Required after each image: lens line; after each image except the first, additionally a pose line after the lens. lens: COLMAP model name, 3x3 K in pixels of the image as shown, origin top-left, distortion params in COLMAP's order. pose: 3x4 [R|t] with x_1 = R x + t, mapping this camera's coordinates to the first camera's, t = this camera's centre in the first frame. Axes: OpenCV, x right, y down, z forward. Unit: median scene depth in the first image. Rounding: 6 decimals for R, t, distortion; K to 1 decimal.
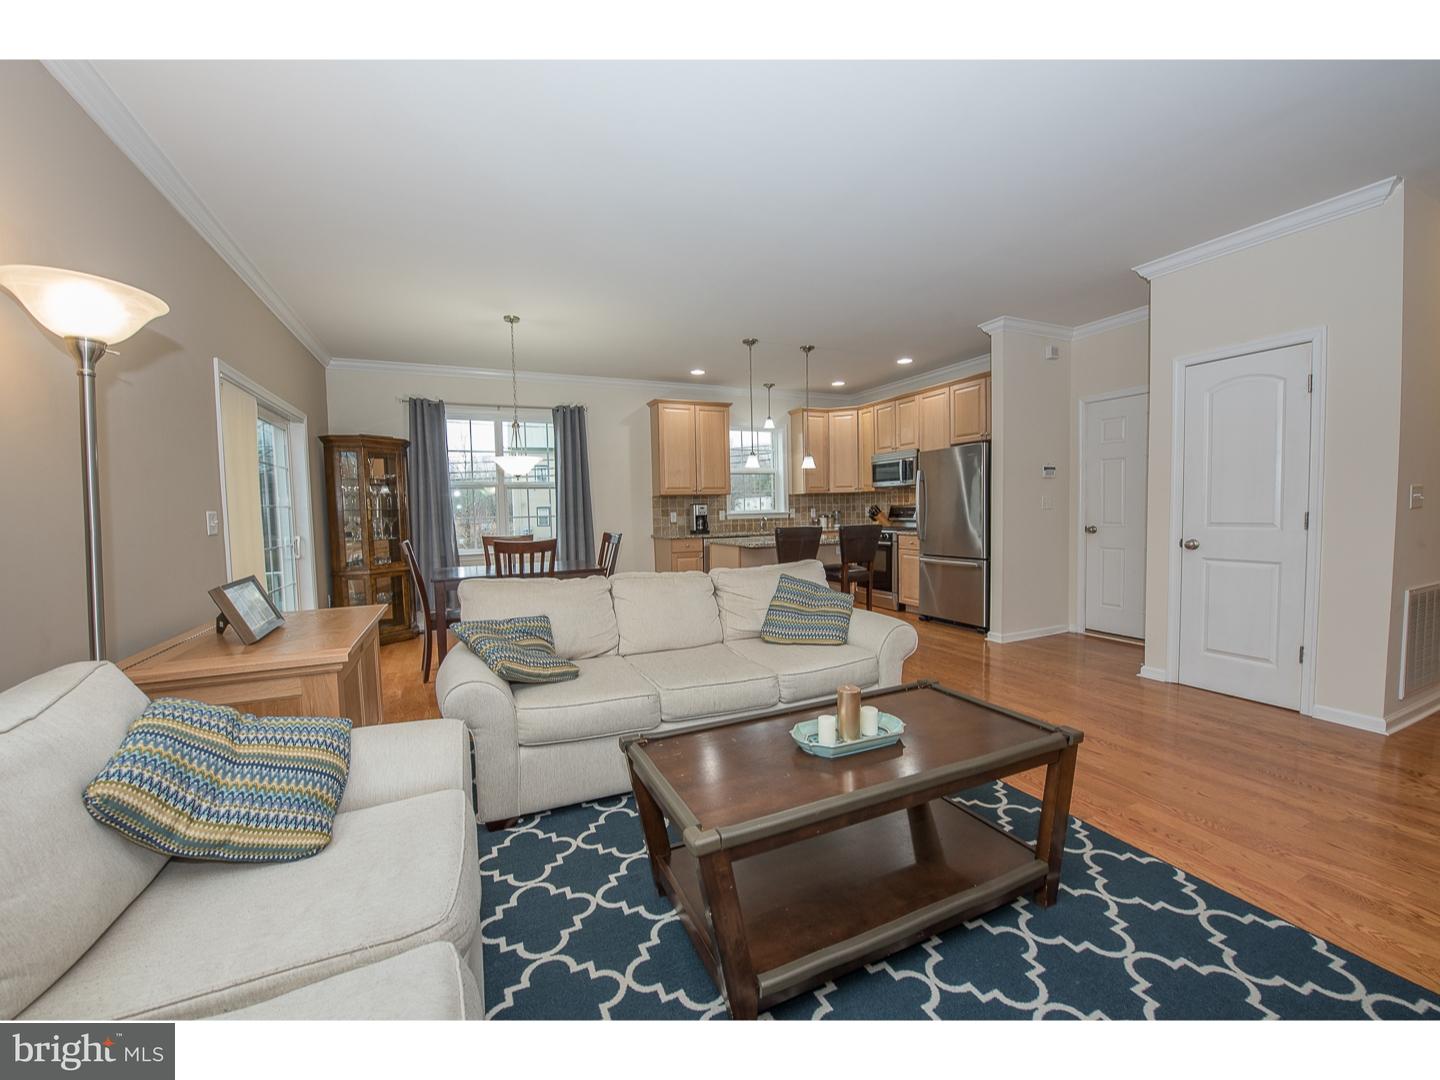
lens RADIAL K [[567.7, 0, 724.2], [0, 567.7, 543.4], [0, 0, 1]] dist [-0.018269, -0.001753]
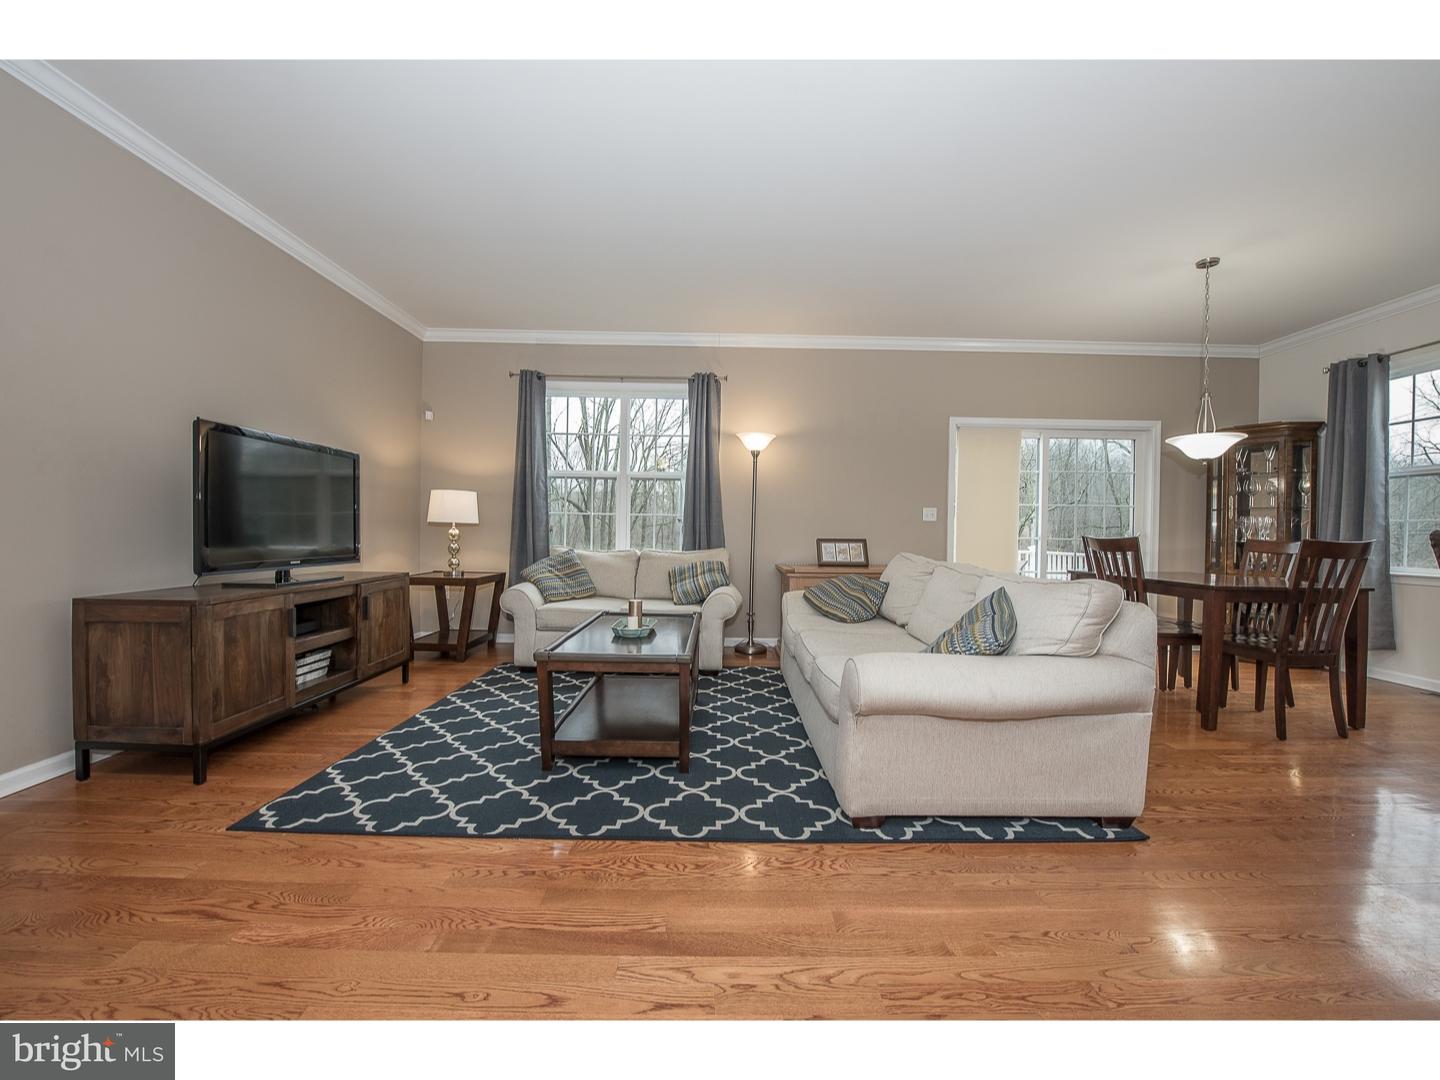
lens RADIAL K [[567.7, 0, 718.1], [0, 567.7, 541.9], [0, 0, 1]] dist [-0.018269, -0.001753]
pose [[-0.413508, 0.030081, -0.910004, 0.399442], [-0.059195, 0.996451, 0.059837, -0.008161], [0.908574, 0.078611, -0.410260, 0.459892]]
